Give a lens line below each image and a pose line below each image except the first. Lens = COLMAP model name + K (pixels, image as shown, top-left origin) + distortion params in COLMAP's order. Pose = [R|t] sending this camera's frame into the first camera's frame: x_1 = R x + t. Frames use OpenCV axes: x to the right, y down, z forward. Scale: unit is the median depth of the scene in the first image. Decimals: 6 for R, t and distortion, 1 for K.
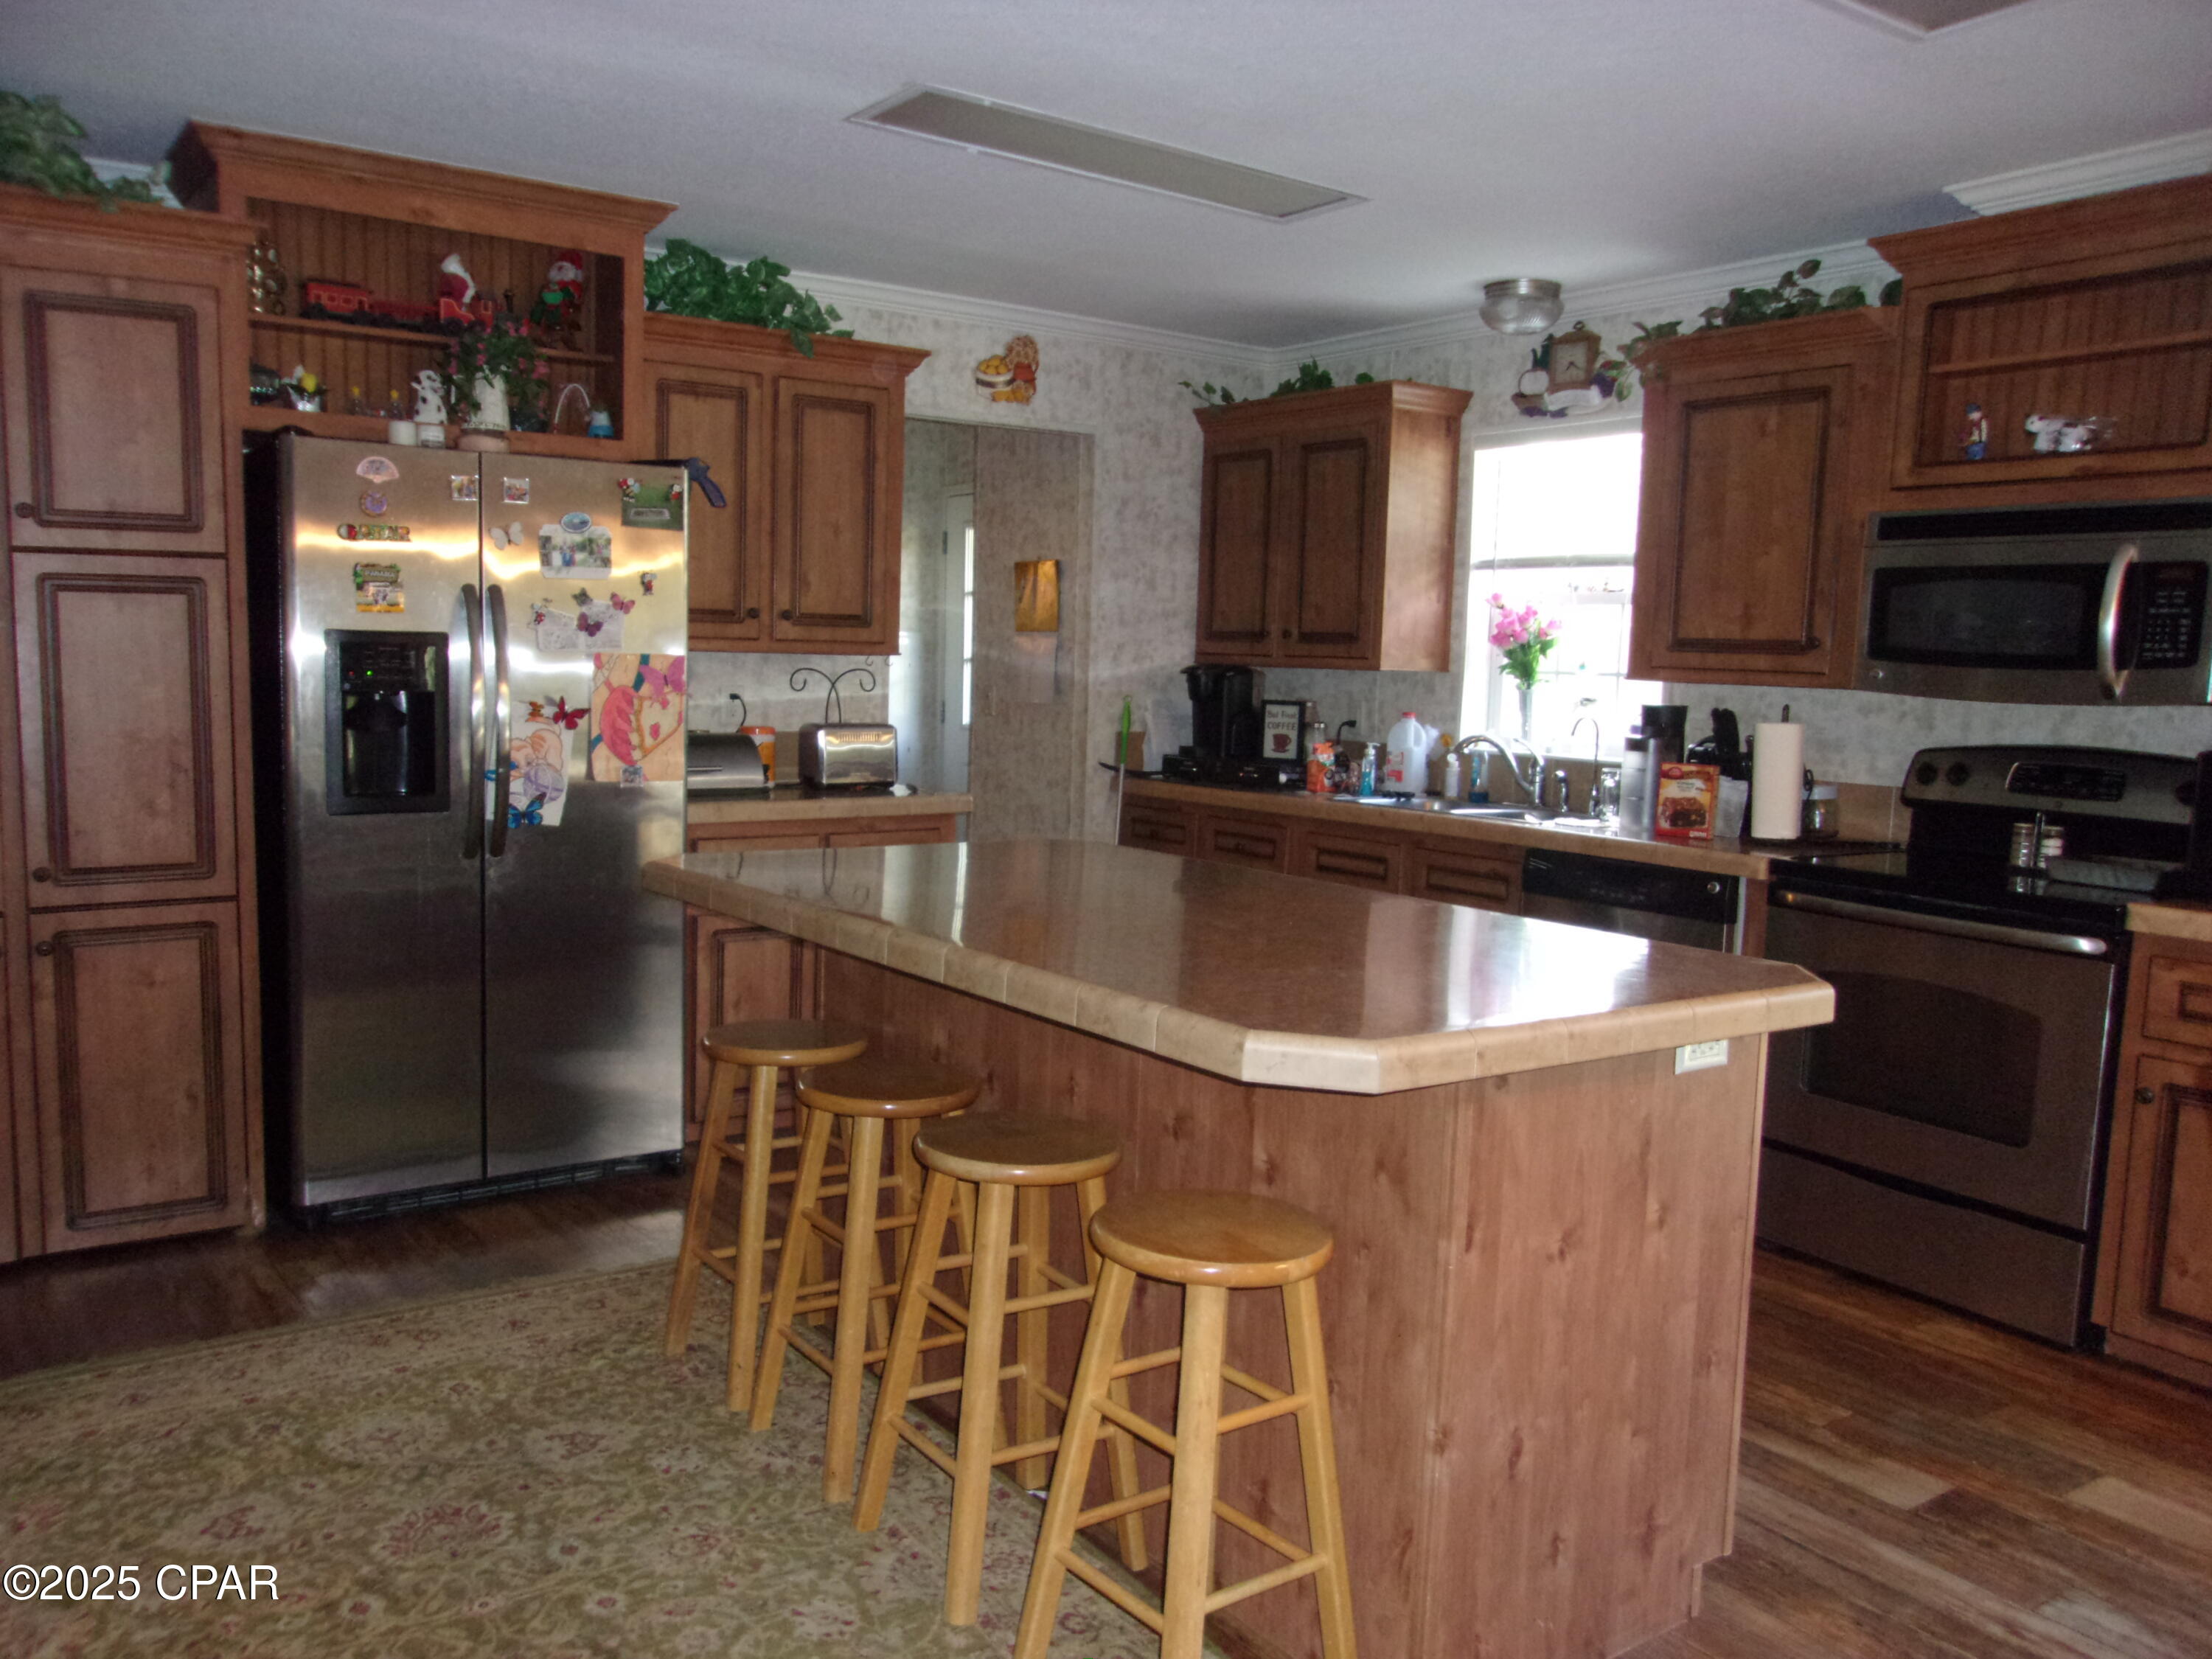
lens RADIAL K [[1726.3, 0, 1102.3], [0, 1726.3, 836.9], [0, 0, 1]] dist [-0.034083, 0.002450]
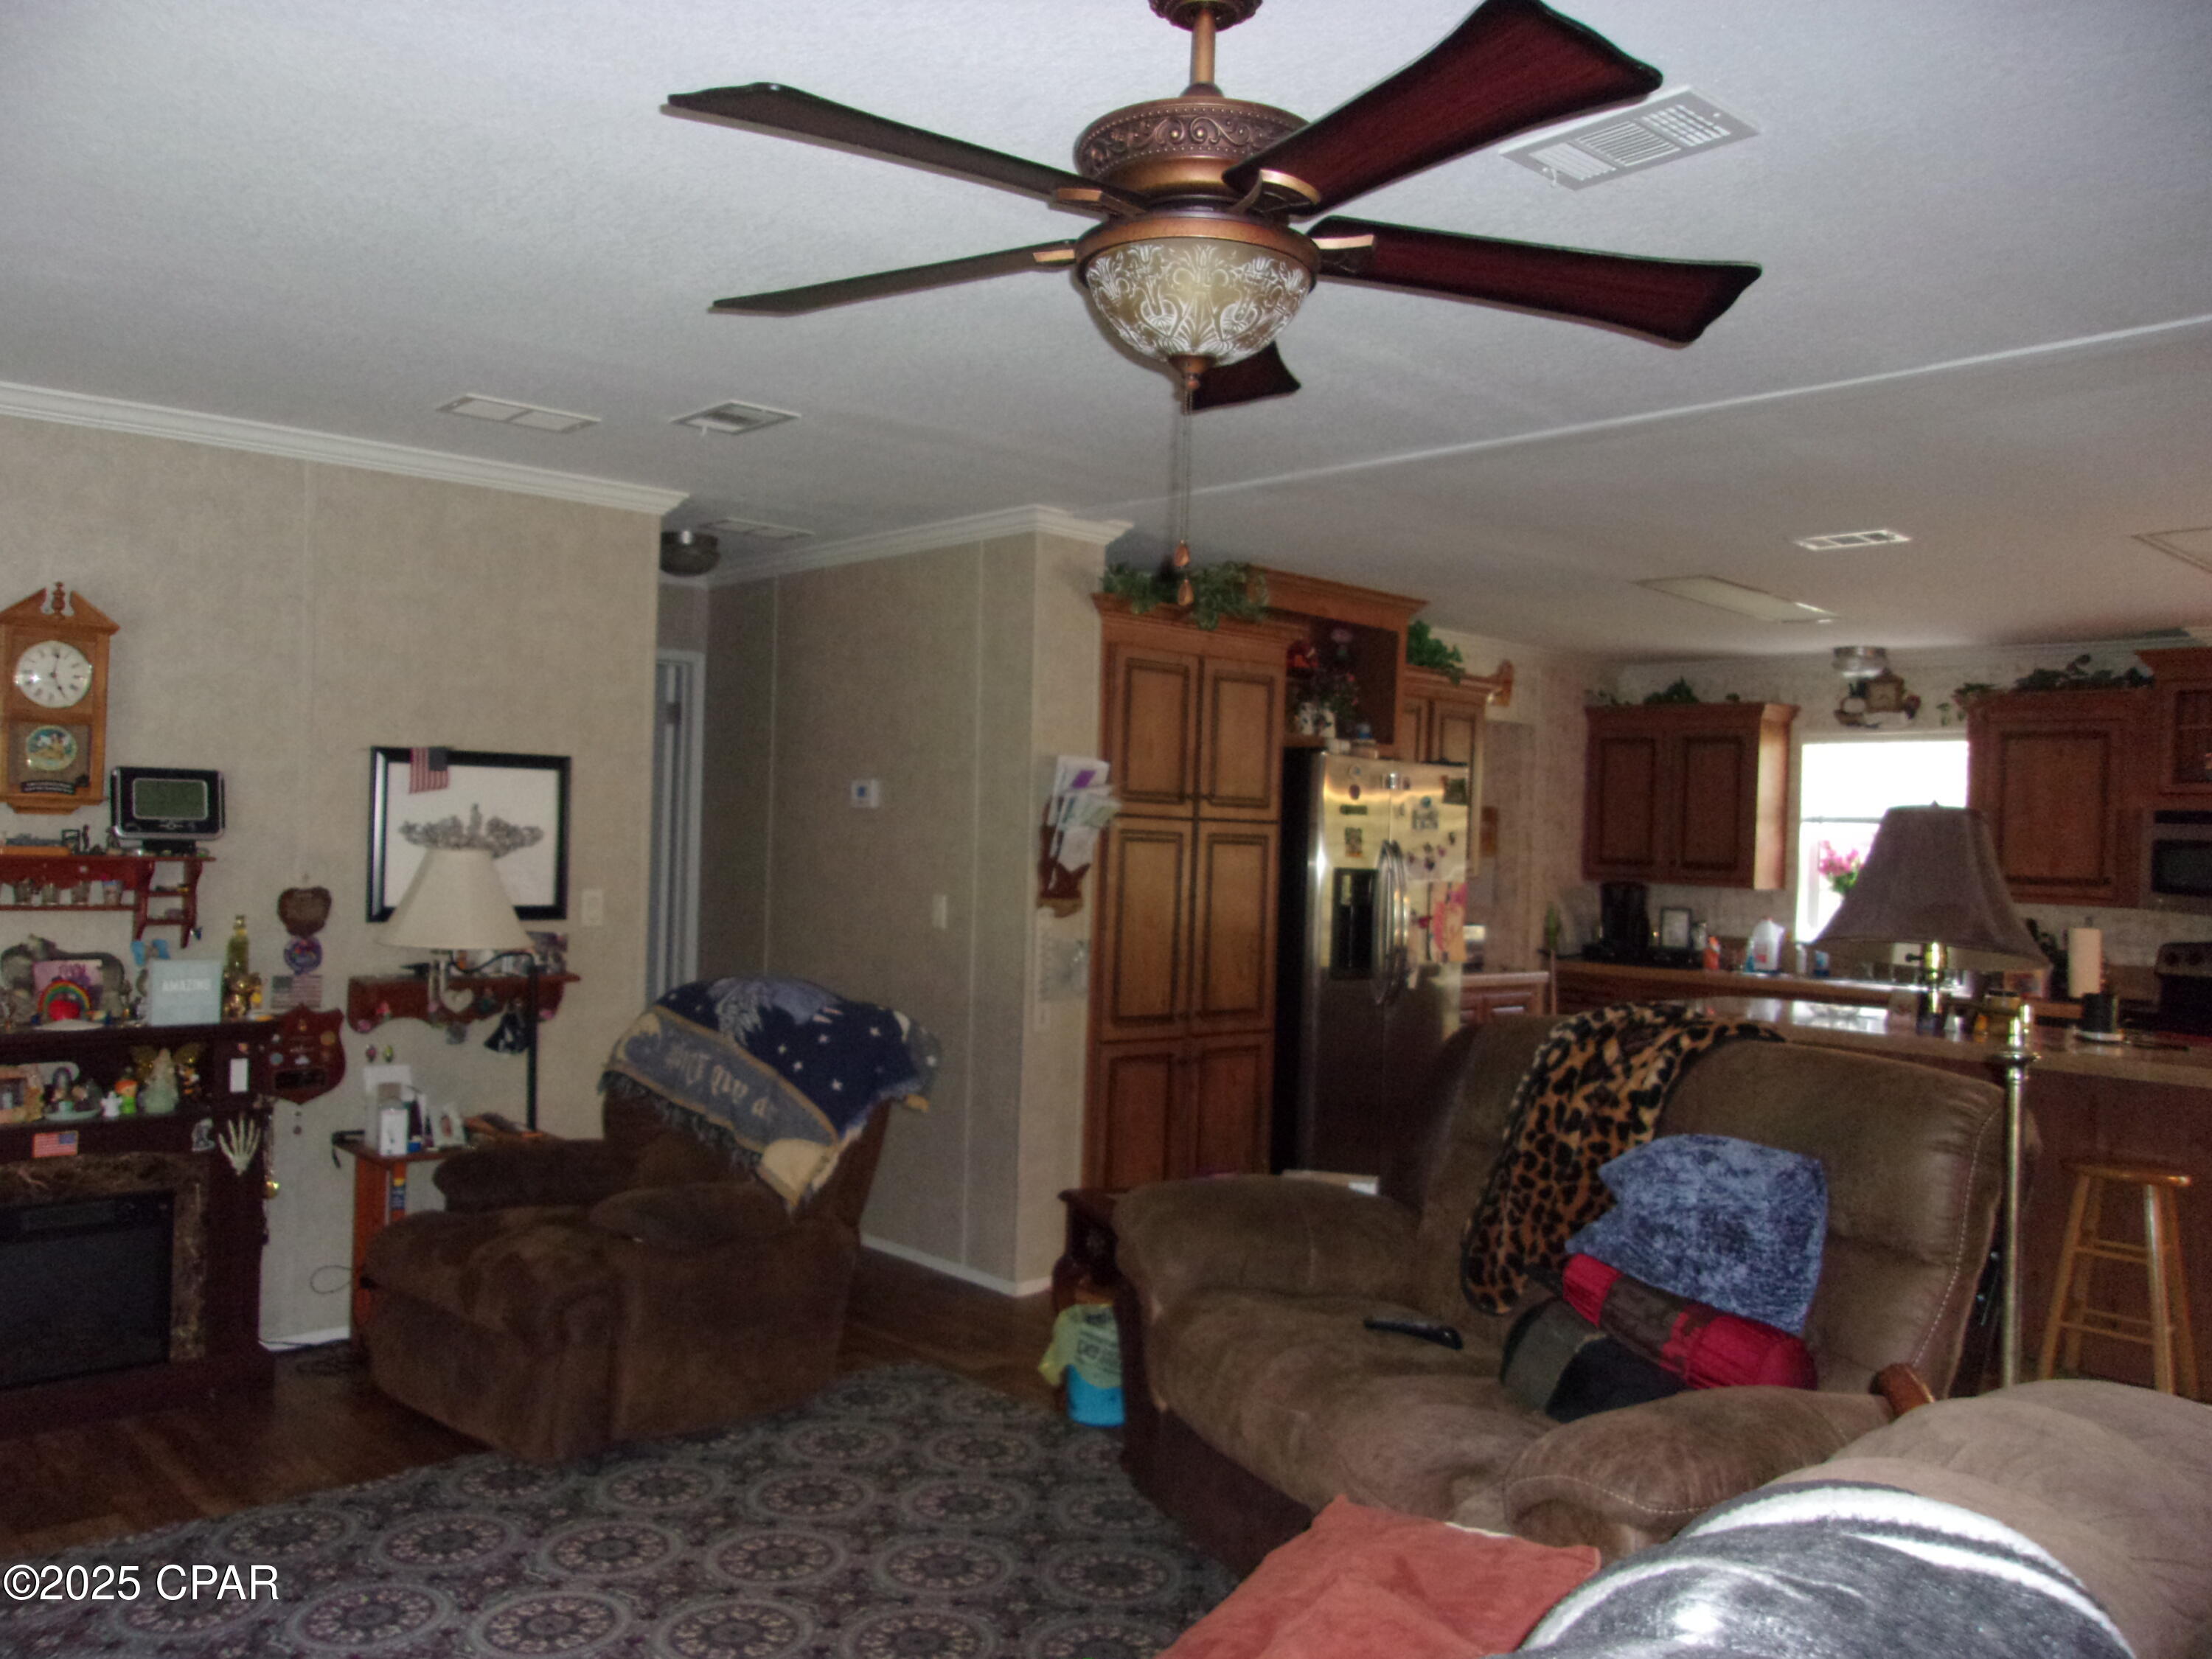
lens RADIAL K [[1743.4, 0, 1100.4], [0, 1743.4, 836.0], [0, 0, 1]] dist [-0.027722, 0.069279]
pose [[0.991068, 0.013825, 0.132641, -0.824726], [0.000224, 0.994438, -0.105325, 0.024632], [-0.133359, 0.104414, 0.985552, -0.584922]]
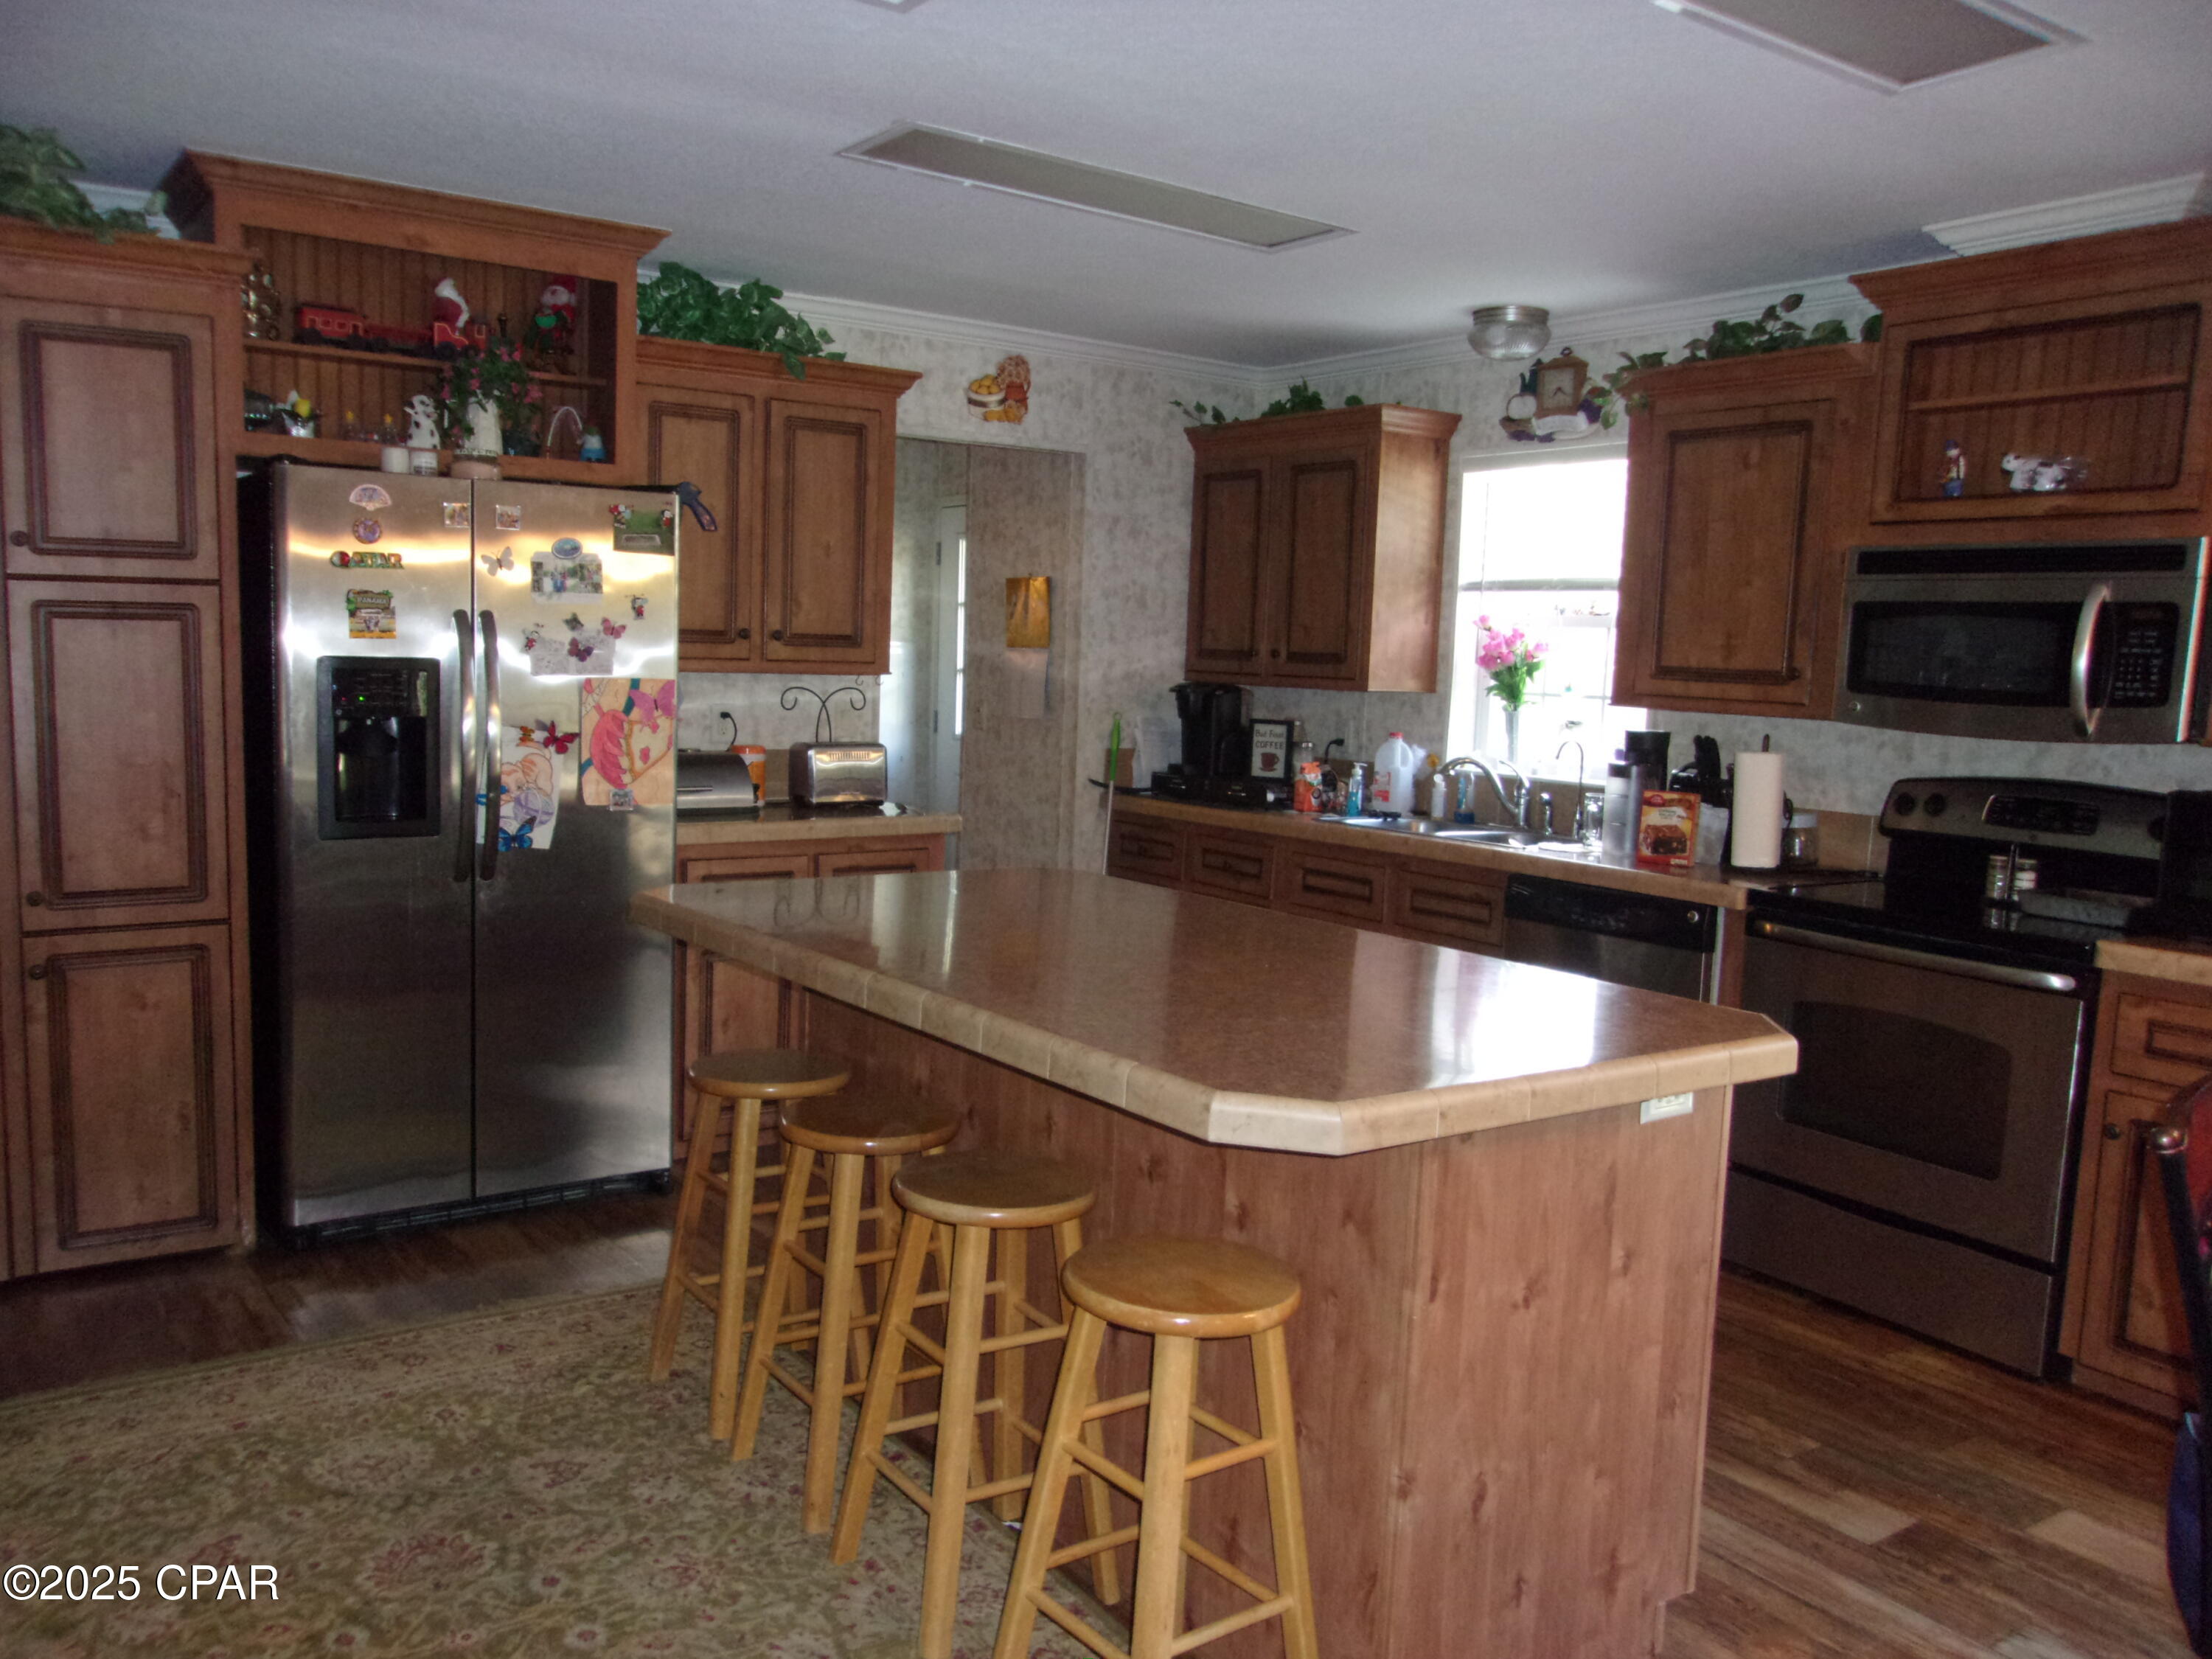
lens RADIAL K [[1726.3, 0, 1105.4], [0, 1726.3, 833.8], [0, 0, 1]] dist [-0.036729, 0.001866]
pose [[0.999977, 0.005944, 0.003332, 0.006971], [-0.005947, 0.999982, 0.001129, -0.018306], [-0.003325, -0.001149, 0.999994, -0.008810]]
